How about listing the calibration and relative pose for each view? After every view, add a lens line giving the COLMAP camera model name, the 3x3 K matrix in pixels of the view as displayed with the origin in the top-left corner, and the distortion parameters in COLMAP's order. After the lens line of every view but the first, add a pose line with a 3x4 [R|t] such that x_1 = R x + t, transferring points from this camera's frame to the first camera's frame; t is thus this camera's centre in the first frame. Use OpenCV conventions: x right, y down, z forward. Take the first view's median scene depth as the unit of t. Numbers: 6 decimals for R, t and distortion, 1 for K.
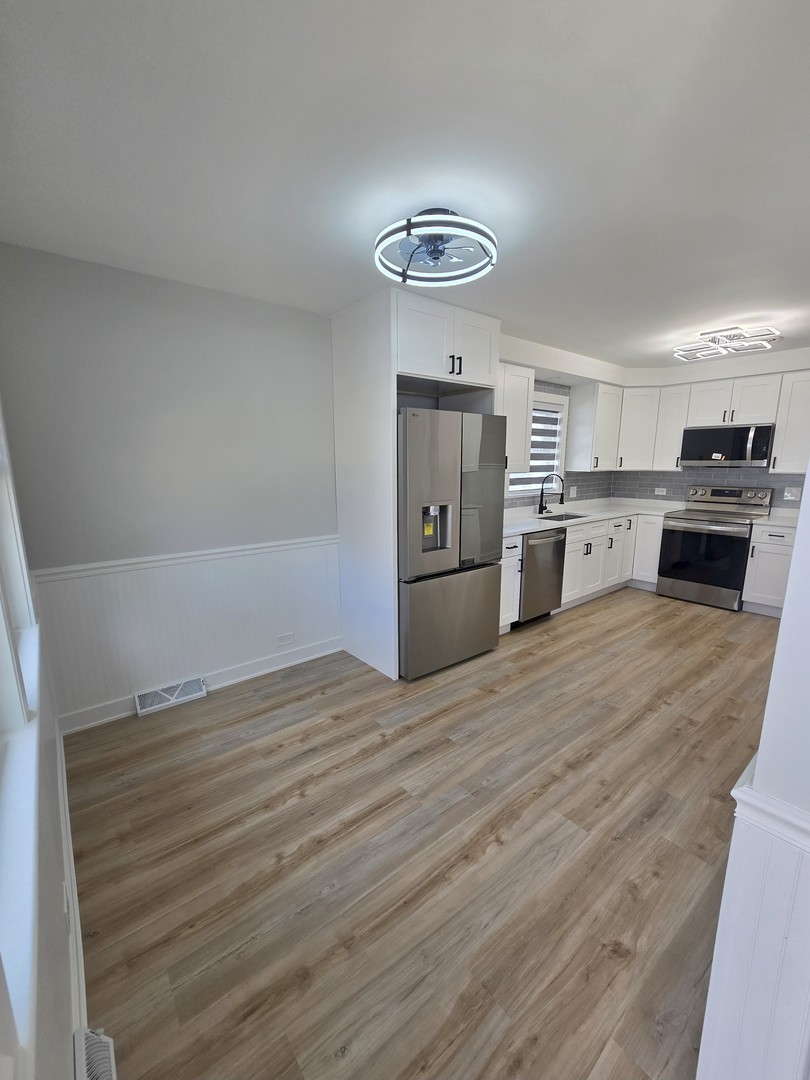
lens RADIAL K [[440.5, 0, 405.0], [0, 440.5, 540.0], [0, 0, 1]] dist [-0.001409, -0.000194]
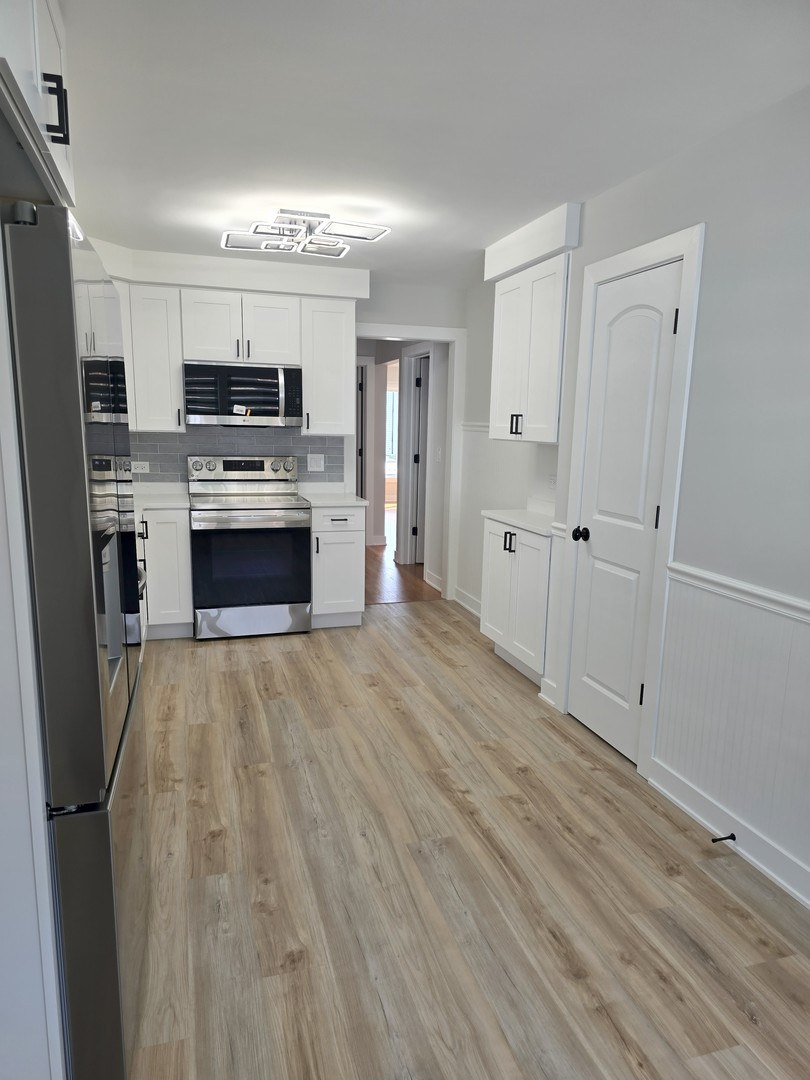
lens RADIAL K [[725.5, 0, 410.1], [0, 725.5, 545.9], [0, 0, 1]] dist [0.056612, -0.046909]
pose [[0.382501, -0.147028, 0.912182, -0.279246], [0.146266, 0.984444, 0.097343, -0.078322], [-0.912304, 0.096187, 0.398057, 0.471887]]
